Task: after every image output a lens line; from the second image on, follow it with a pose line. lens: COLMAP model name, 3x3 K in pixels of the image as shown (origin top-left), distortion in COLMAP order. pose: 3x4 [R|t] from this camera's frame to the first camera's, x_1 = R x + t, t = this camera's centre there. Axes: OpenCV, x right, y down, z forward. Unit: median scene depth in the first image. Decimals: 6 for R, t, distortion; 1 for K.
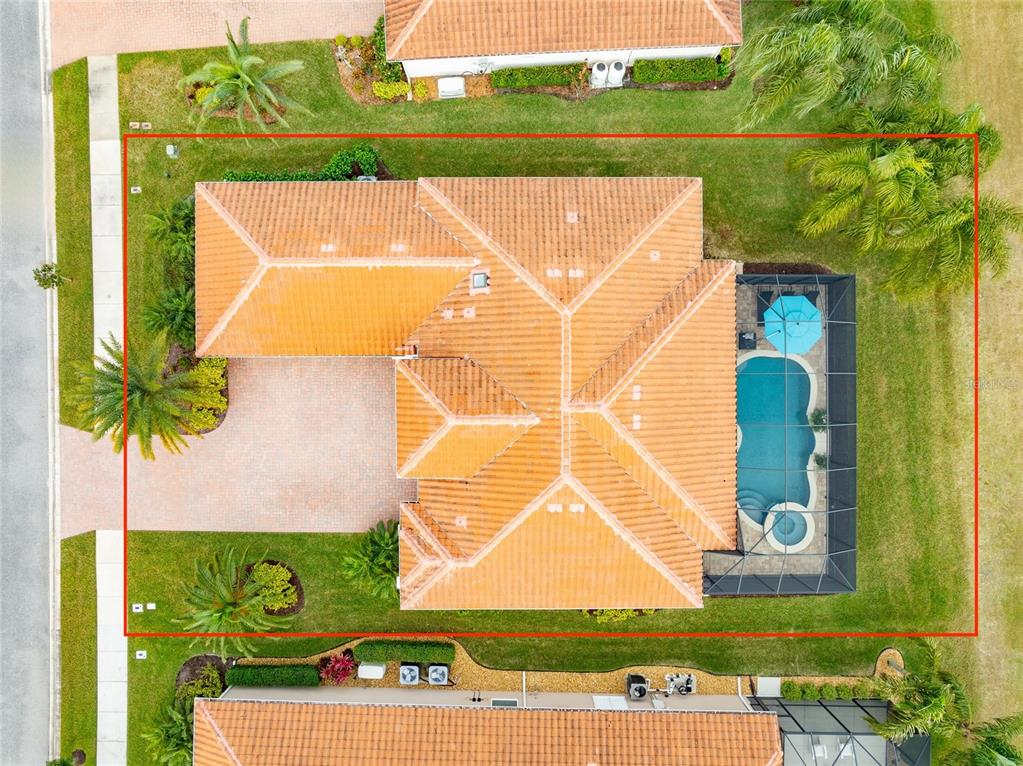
lens RADIAL K [[729.6, 0, 516.9], [0, 729.6, 381.1], [0, 0, 1]] dist [-0.028200, 0.007886]
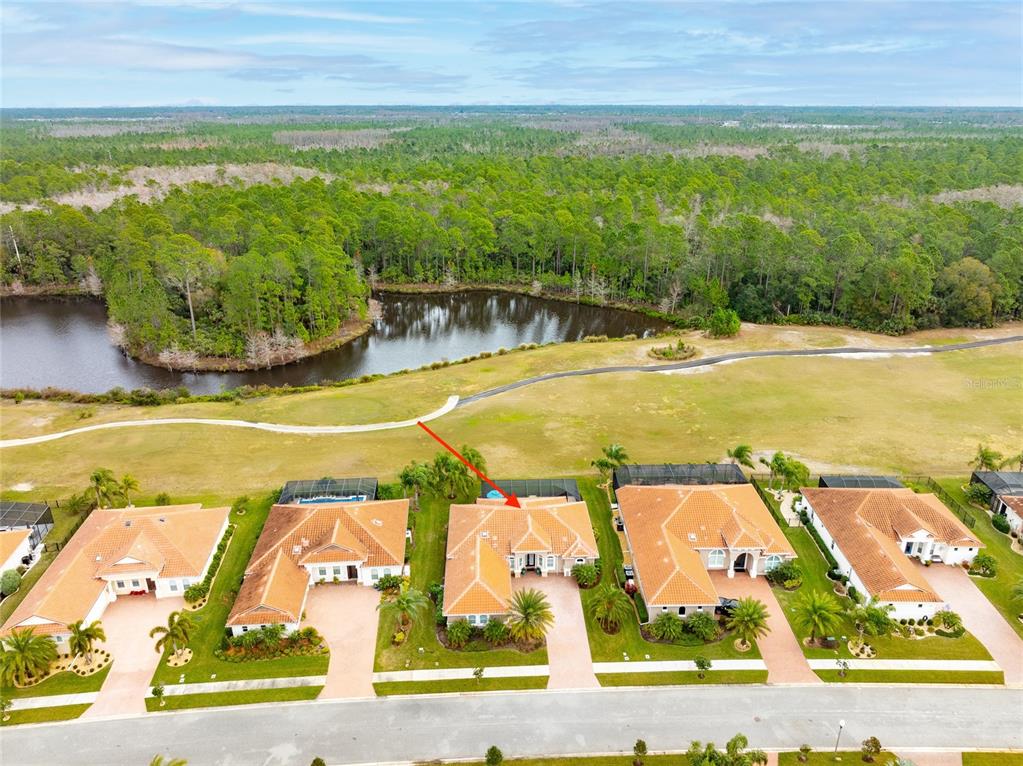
lens RADIAL K [[719.3, 0, 511.5], [0, 719.3, 383.0], [0, 0, 1]] dist [-0.026537, 0.001668]
pose [[-0.033215, -0.369722, 0.928548, -2.235140], [0.999440, -0.016030, 0.029368, -0.088500], [0.004026, 0.929004, 0.370048, -0.594208]]
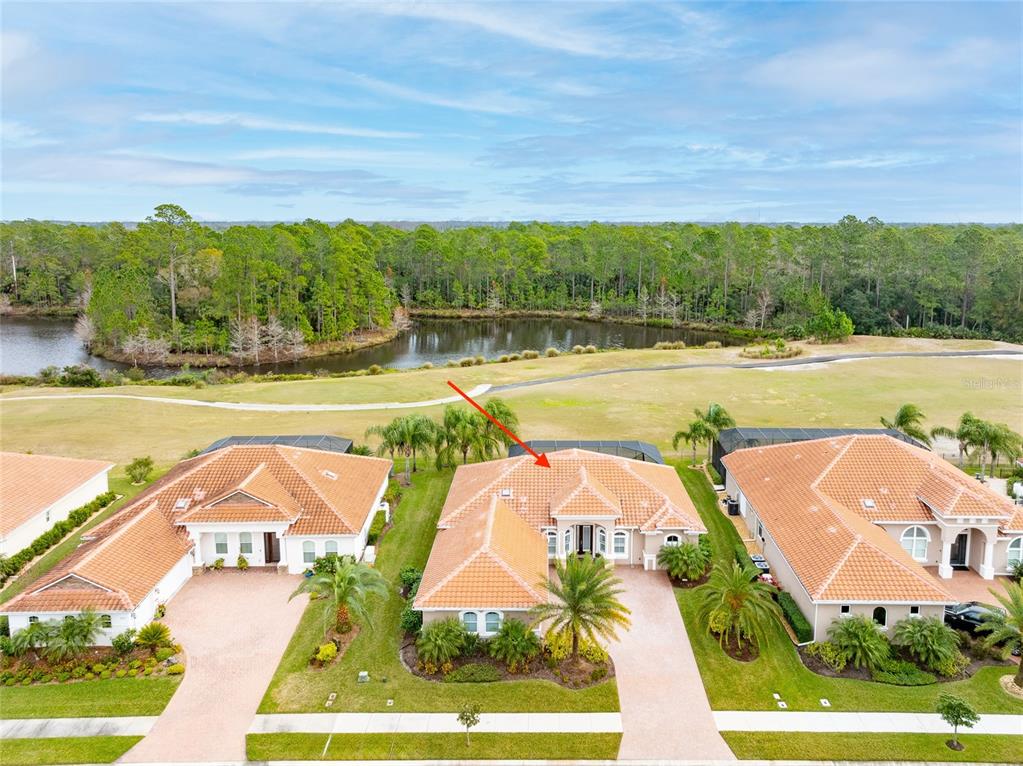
lens RADIAL K [[738.0, 0, 540.6], [0, 738.0, 315.6], [0, 0, 1]] dist [-0.036431, 0.023322]
pose [[0.008086, -0.131051, 0.991343, -1.518371], [0.999964, 0.003785, -0.007656, -0.035782], [-0.002749, 0.991368, 0.131076, 0.291837]]
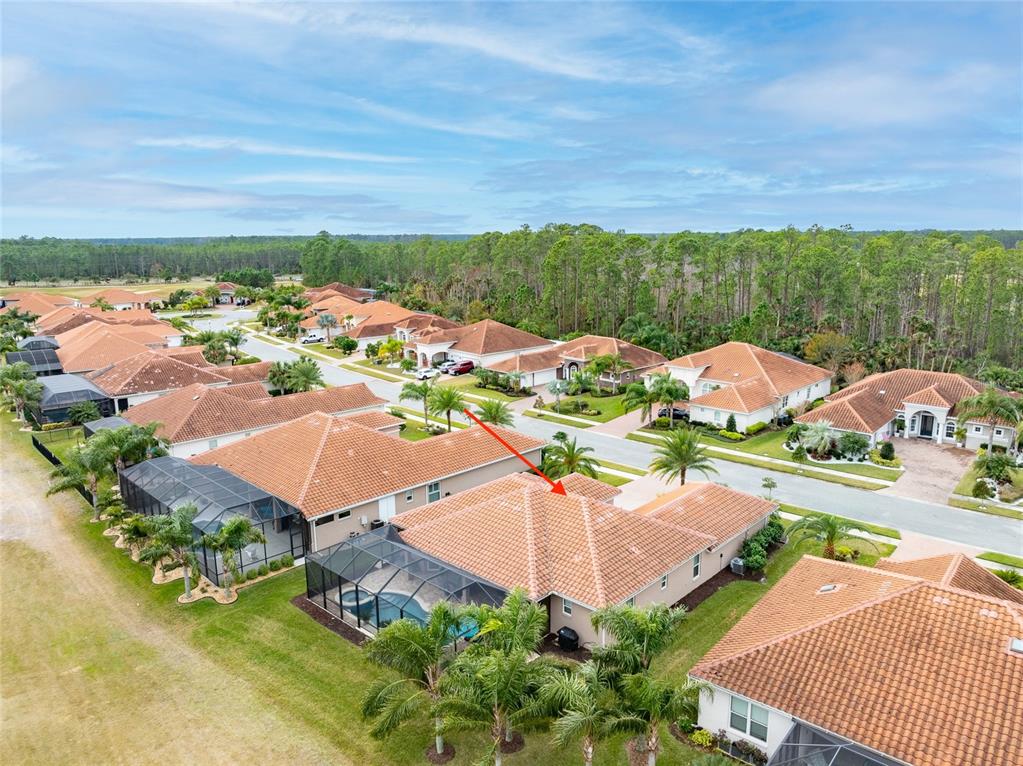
lens RADIAL K [[722.6, 0, 523.4], [0, 722.6, 381.1], [0, 0, 1]] dist [-0.010649, -0.001549]
pose [[-0.675741, 0.148524, -0.722022, 1.041810], [-0.737113, -0.127848, 0.663566, -0.837994], [0.006247, 0.980610, 0.195871, 0.348996]]
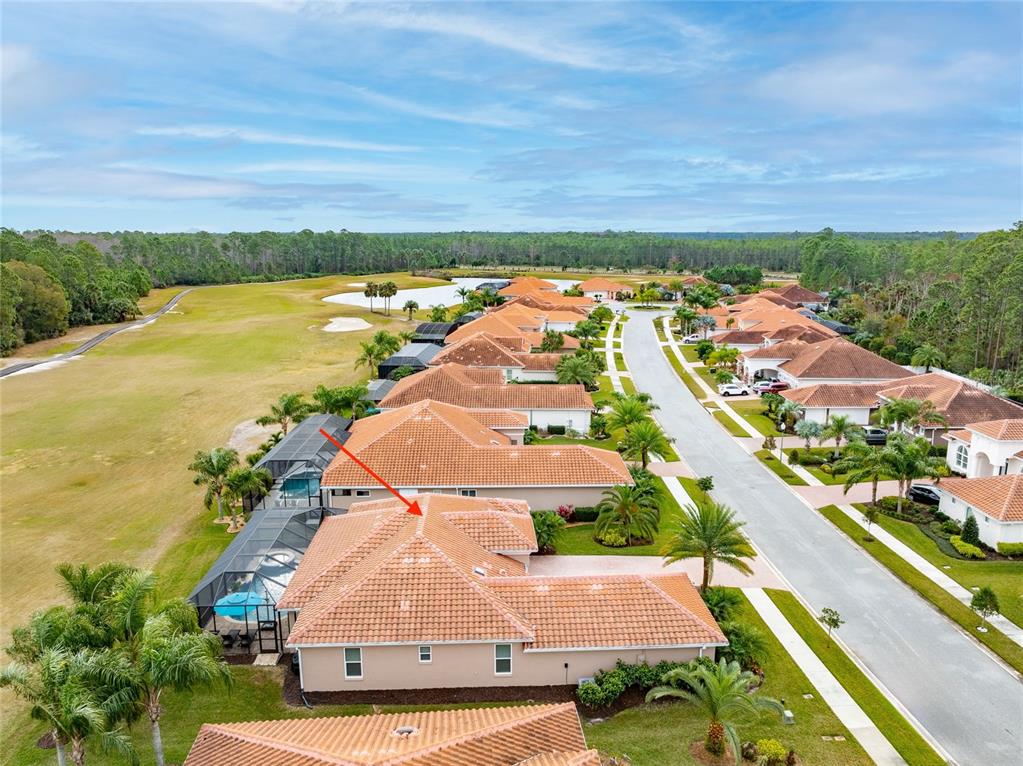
lens RADIAL K [[729.6, 0, 516.9], [0, 729.6, 381.1], [0, 0, 1]] dist [-0.028200, 0.007886]
pose [[-0.998891, 0.006894, -0.046566, -0.051757], [-0.047006, -0.199068, 0.978858, -1.193754], [-0.002521, 0.979961, 0.199171, 0.333762]]
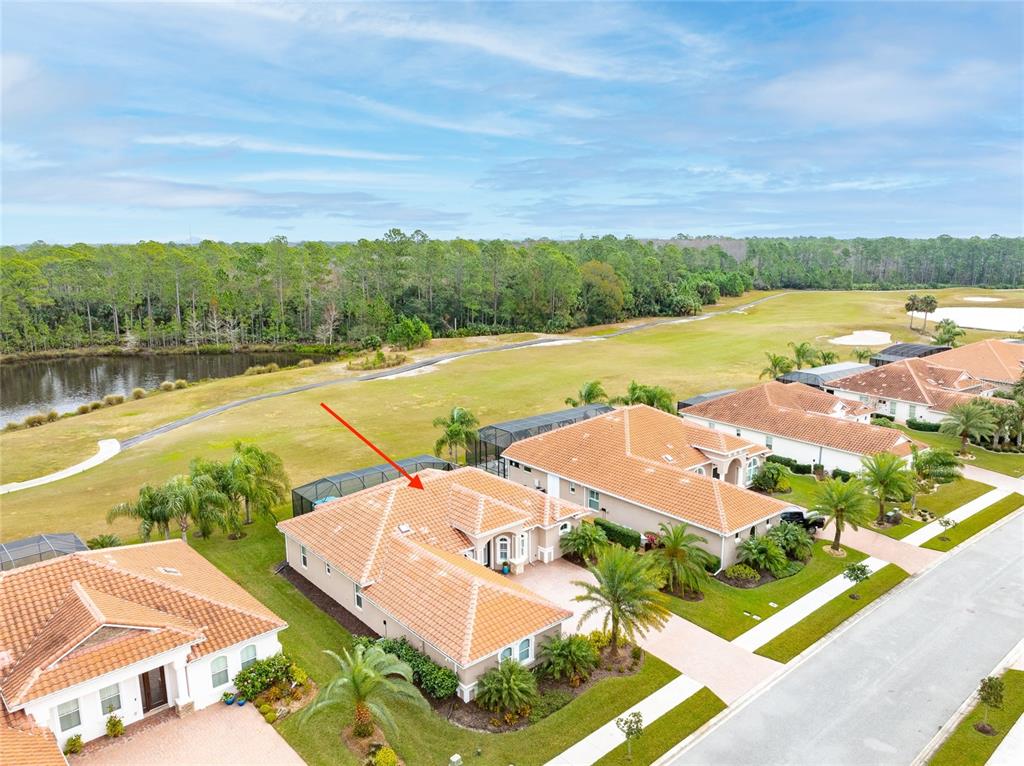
lens RADIAL K [[730.3, 0, 517.4], [0, 730.3, 381.1], [0, 0, 1]] dist [-0.028200, 0.007886]
pose [[-0.653930, -0.143401, 0.742840, -1.152399], [0.756549, -0.127685, 0.641350, -0.794774], [0.002879, 0.981393, 0.191988, 0.330095]]
